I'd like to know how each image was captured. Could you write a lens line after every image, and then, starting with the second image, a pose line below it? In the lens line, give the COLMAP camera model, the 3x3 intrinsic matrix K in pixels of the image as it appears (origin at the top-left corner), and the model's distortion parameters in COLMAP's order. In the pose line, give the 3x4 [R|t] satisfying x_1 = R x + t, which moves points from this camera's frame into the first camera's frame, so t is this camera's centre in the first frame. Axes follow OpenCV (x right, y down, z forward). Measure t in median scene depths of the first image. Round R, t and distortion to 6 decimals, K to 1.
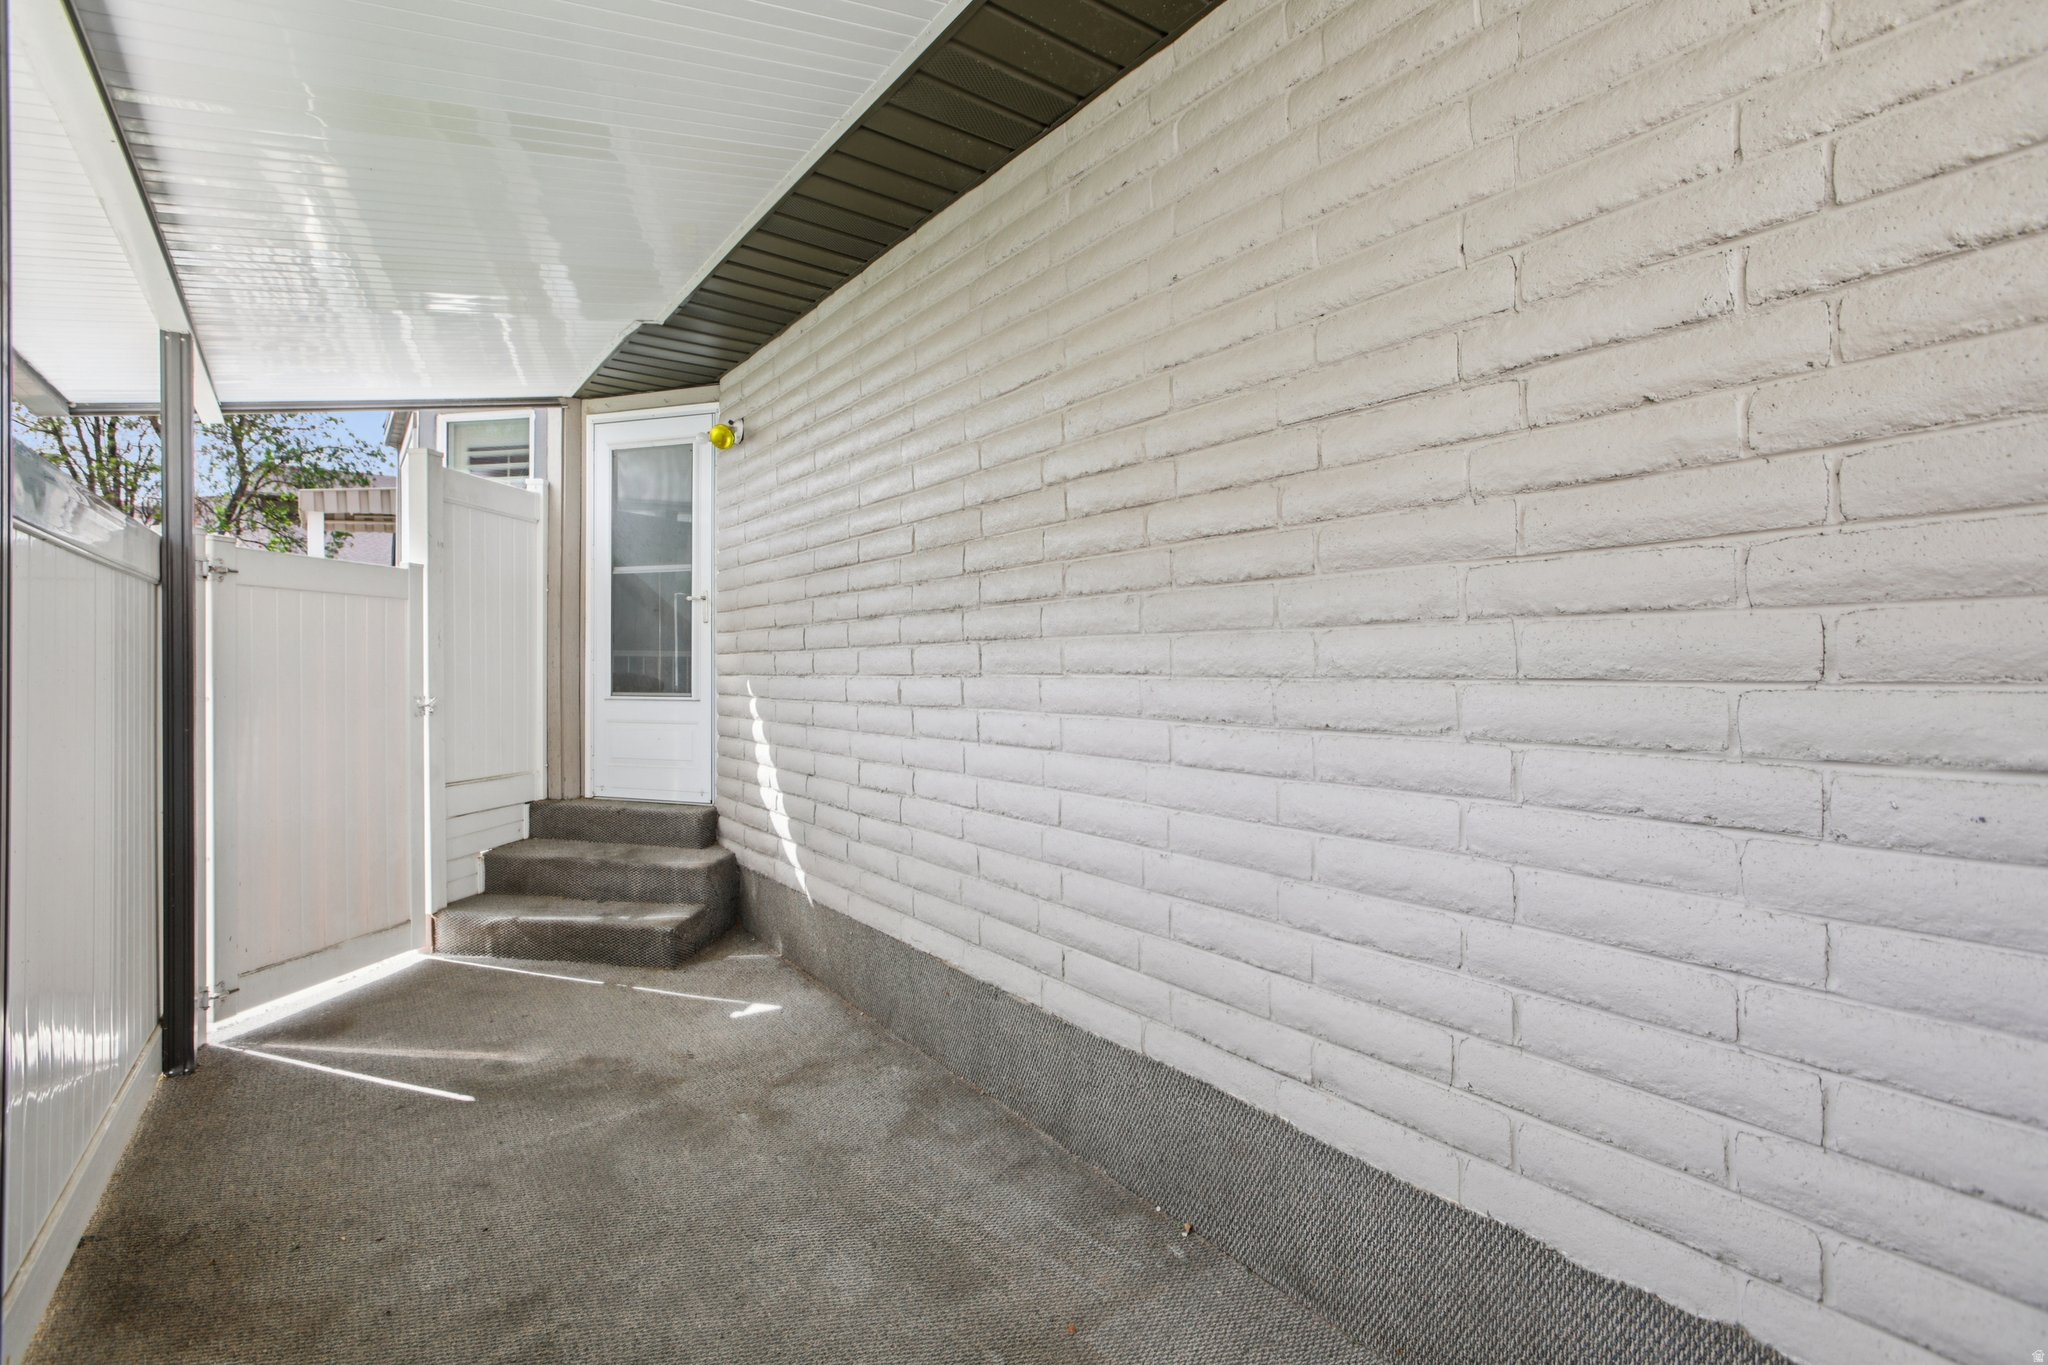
lens RADIAL K [[954.7, 0, 1017.8], [0, 954.7, 671.6], [0, 0, 1]] dist [-0.040184, 0.015110]
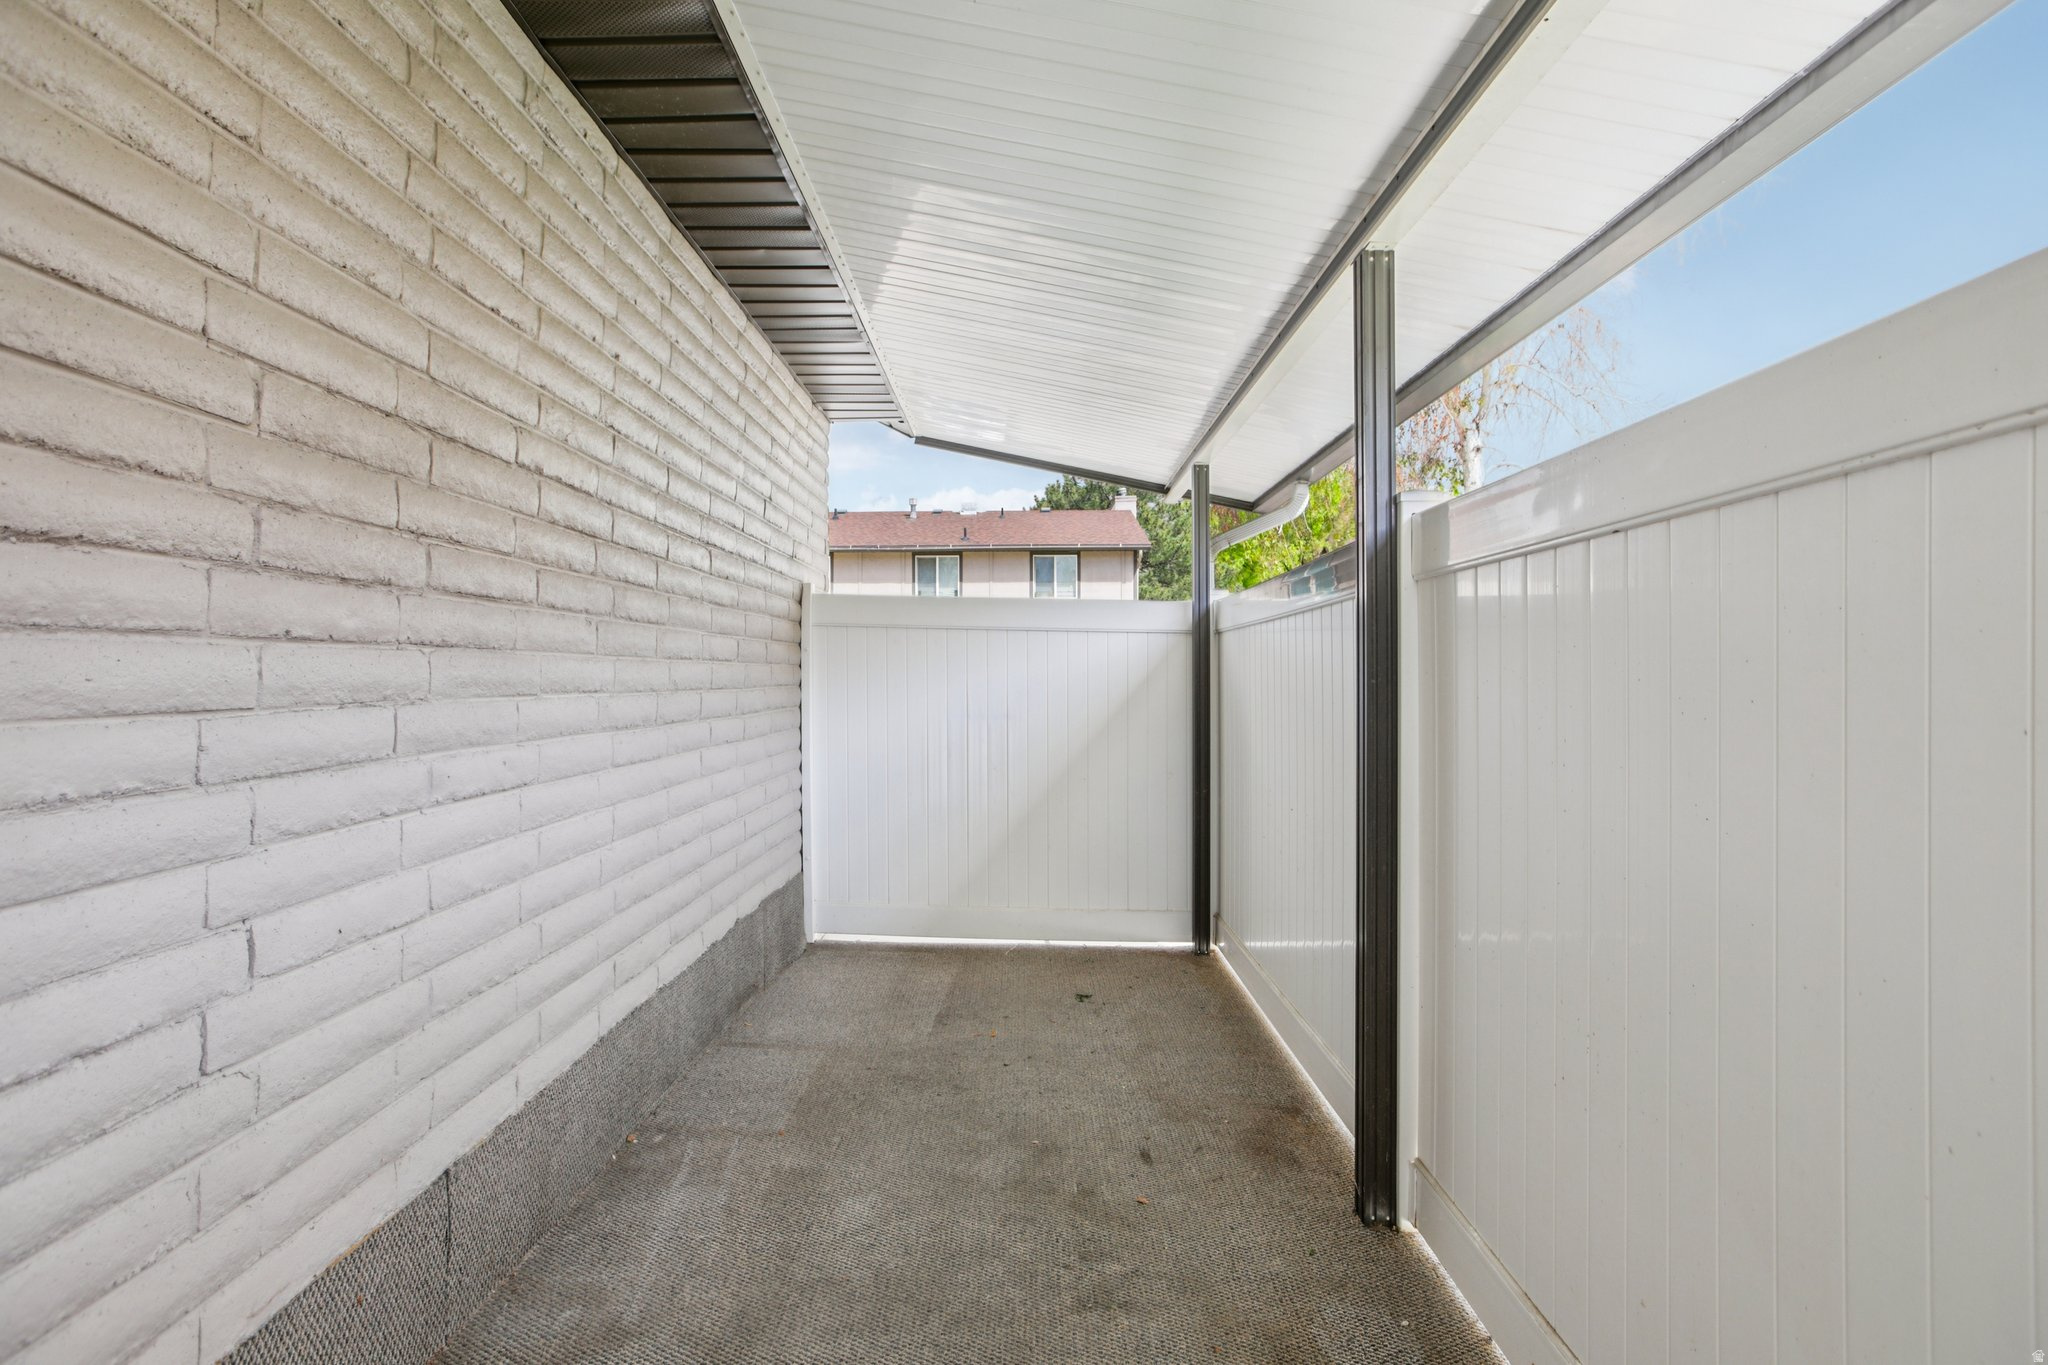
lens RADIAL K [[954.7, 0, 1017.8], [0, 954.7, 671.6], [0, 0, 1]] dist [-0.040184, 0.015110]
pose [[-0.807786, 0.004950, 0.589455, -0.717298], [0.005882, 0.999983, -0.000337, -0.012468], [-0.589447, 0.003195, -0.807801, 1.261169]]
